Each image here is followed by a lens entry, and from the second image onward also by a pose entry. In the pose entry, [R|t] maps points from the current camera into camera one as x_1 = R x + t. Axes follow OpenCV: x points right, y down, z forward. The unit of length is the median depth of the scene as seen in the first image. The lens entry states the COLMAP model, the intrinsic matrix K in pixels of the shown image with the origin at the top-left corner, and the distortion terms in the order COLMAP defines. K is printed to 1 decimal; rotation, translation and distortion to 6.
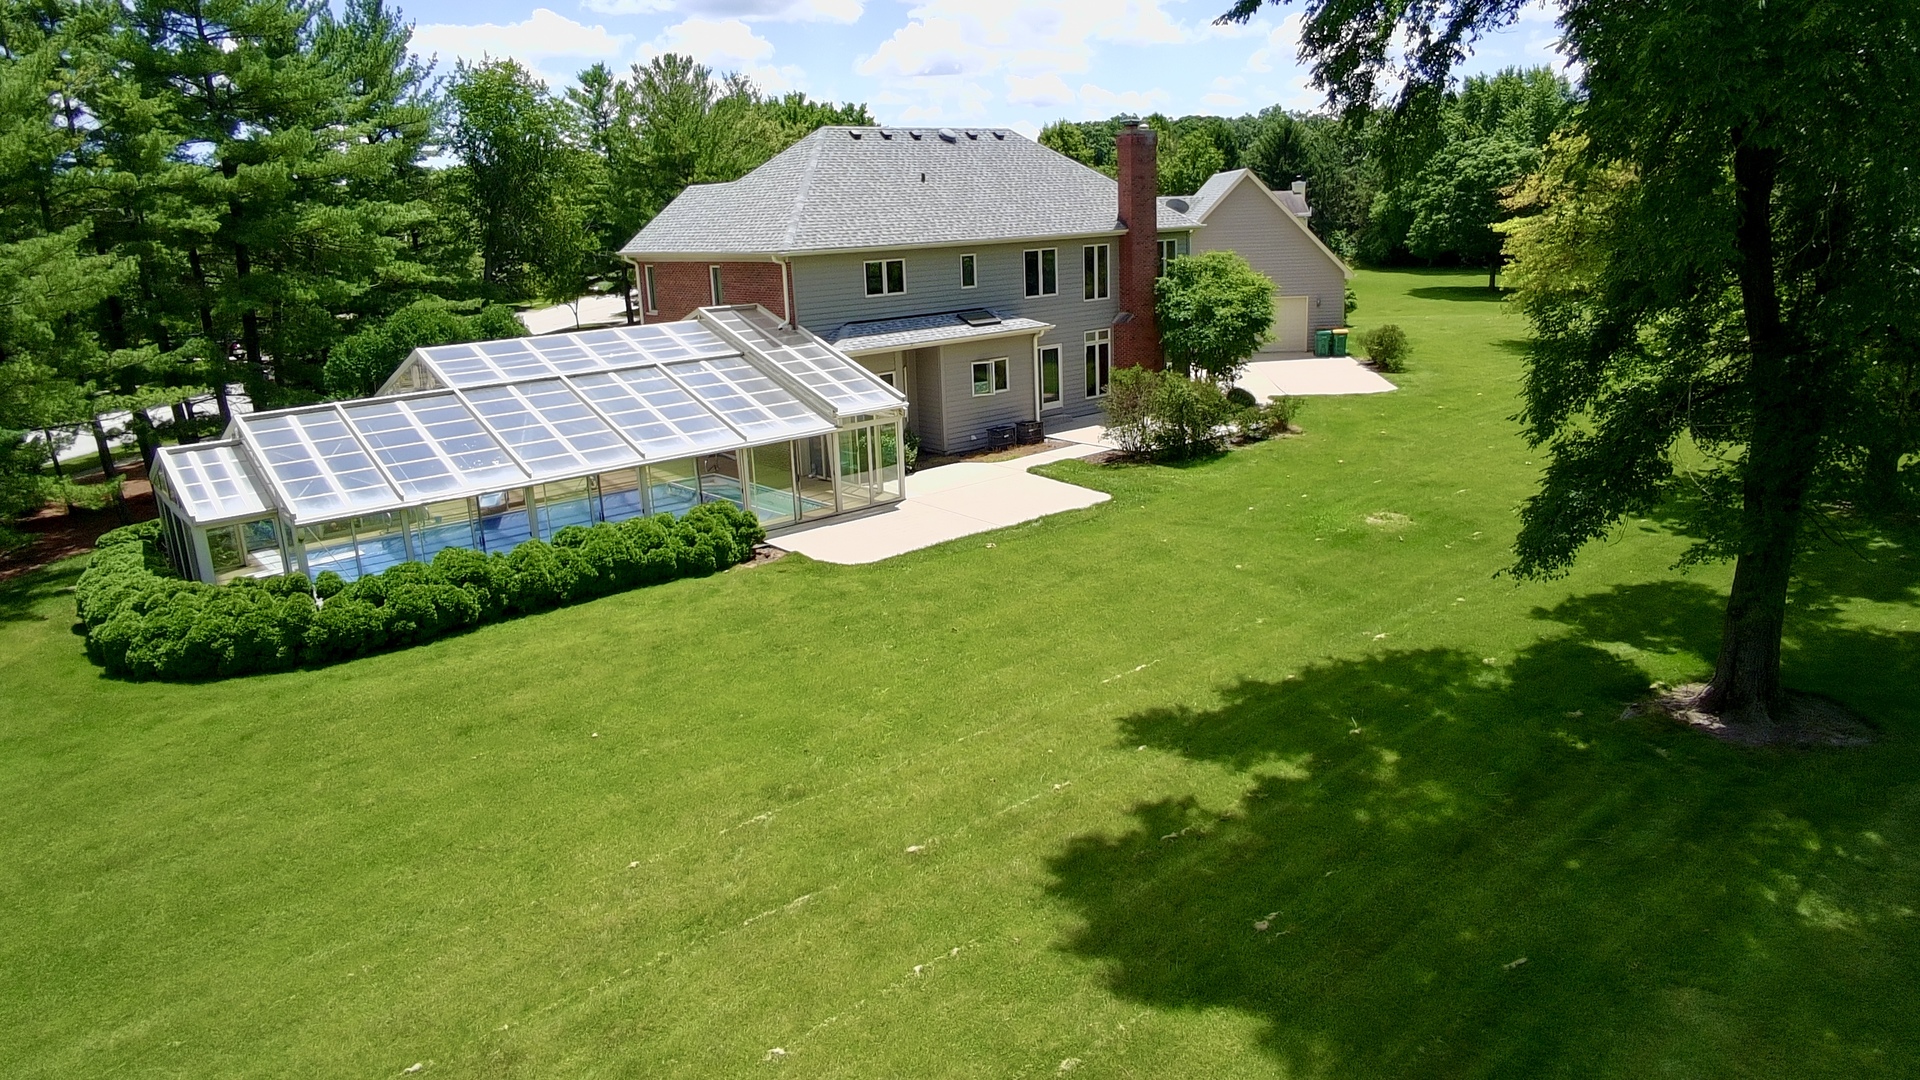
lens RADIAL K [[1352.1, 0, 960.0], [0, 1352.1, 540.0], [0, 0, 1]] dist [-0.066781, 0.000984]
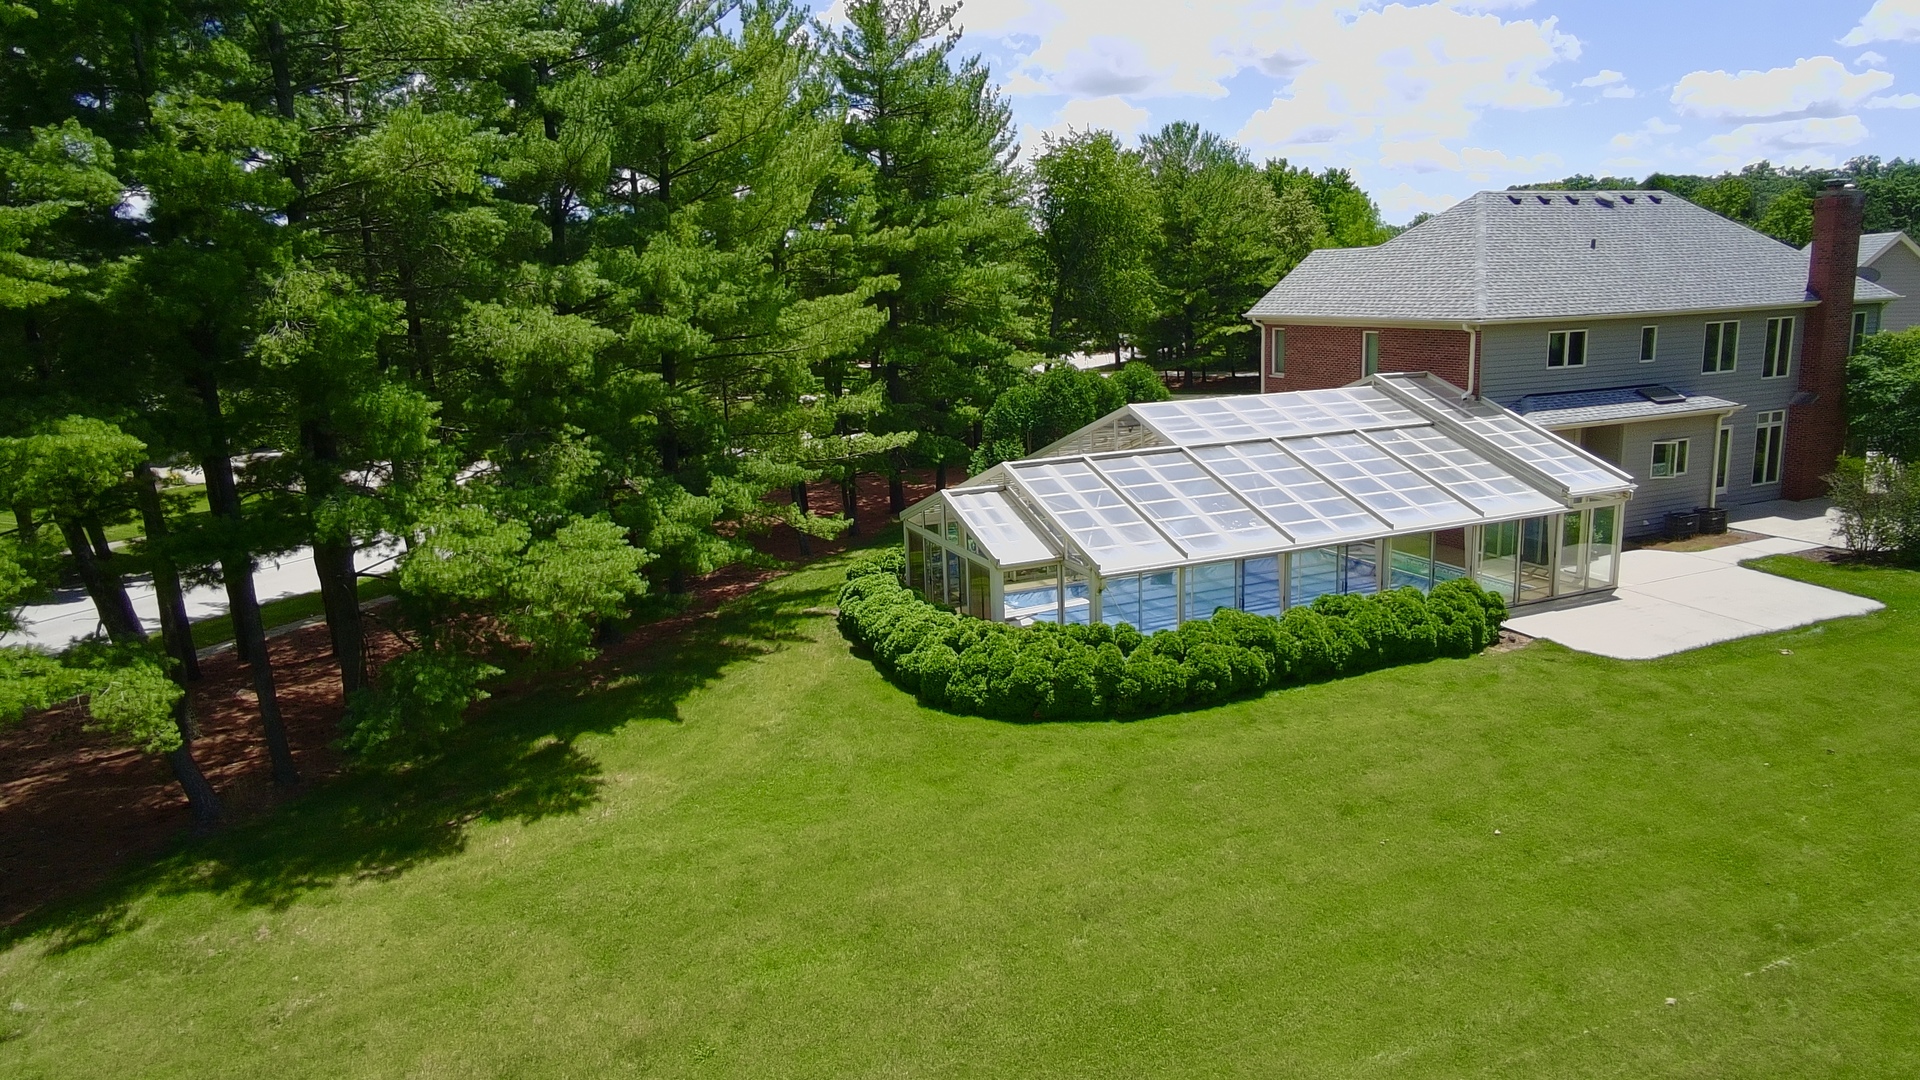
lens RADIAL K [[1329.0, 0, 960.0], [0, 1329.0, 540.0], [0, 0, 1]] dist [-0.095139, 0.084814]
pose [[0.938490, 0.068879, -0.338366, -0.171926], [-0.082668, 0.996225, -0.026490, -0.001633], [0.335264, 0.052833, 0.940642, 0.002141]]
